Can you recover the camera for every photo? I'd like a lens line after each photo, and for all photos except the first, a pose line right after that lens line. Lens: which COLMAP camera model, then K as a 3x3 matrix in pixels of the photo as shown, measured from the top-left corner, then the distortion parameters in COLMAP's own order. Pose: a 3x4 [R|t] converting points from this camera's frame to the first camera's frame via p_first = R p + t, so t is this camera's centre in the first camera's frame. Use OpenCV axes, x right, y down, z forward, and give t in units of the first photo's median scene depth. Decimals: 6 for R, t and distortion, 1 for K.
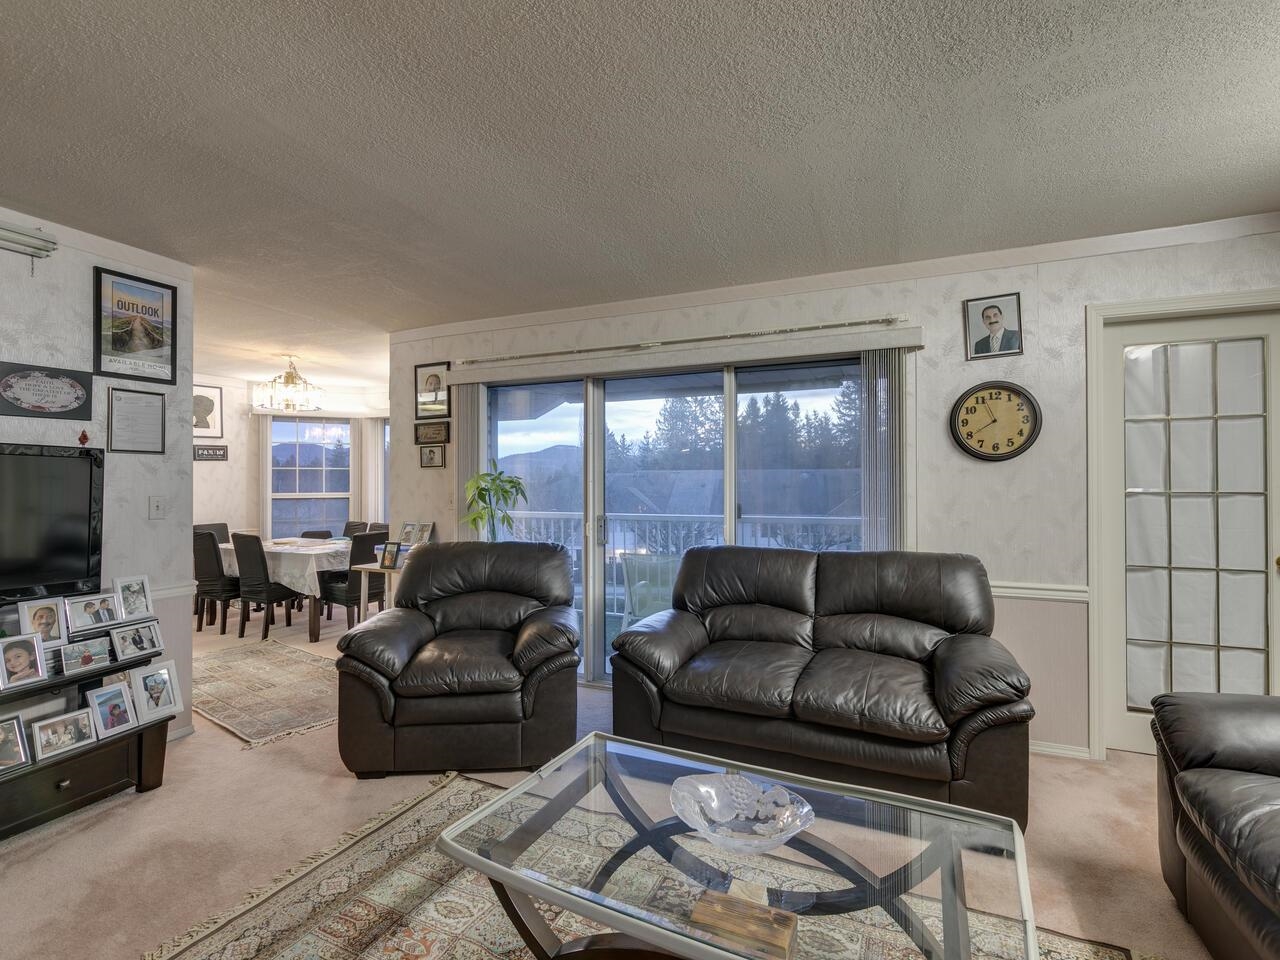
lens RADIAL K [[619.7, 0, 638.1], [0, 619.7, 474.6], [0, 0, 1]] dist [0.000495, -0.000142]
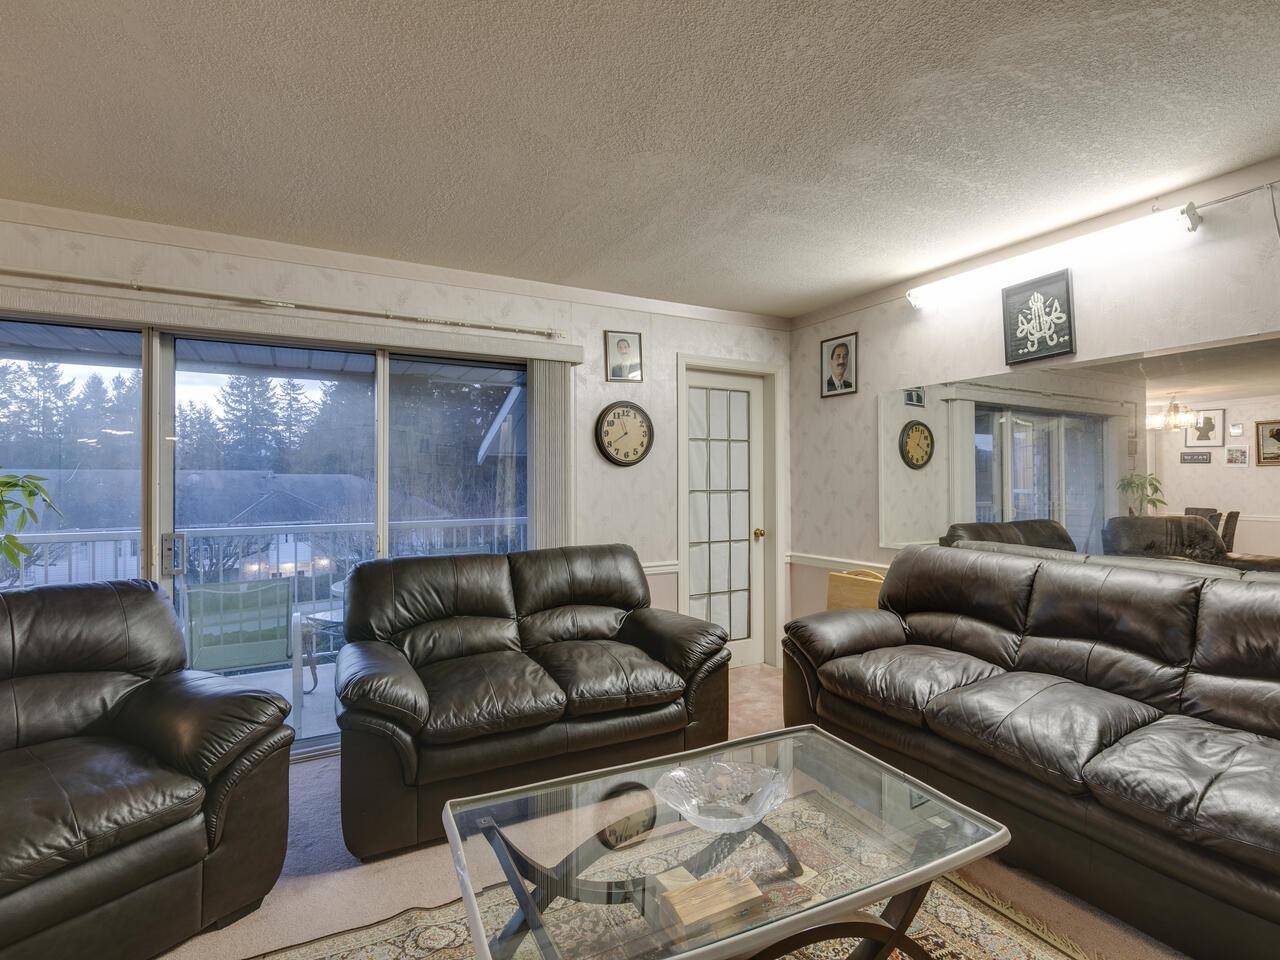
lens RADIAL K [[619.7, 0, 638.1], [0, 619.7, 474.6], [0, 0, 1]] dist [0.000495, -0.000142]
pose [[0.613908, 0.009116, 0.789325, -0.381970], [-0.005417, 0.999958, -0.007335, 0.003840], [-0.789359, 0.000228, 0.613932, 0.229225]]
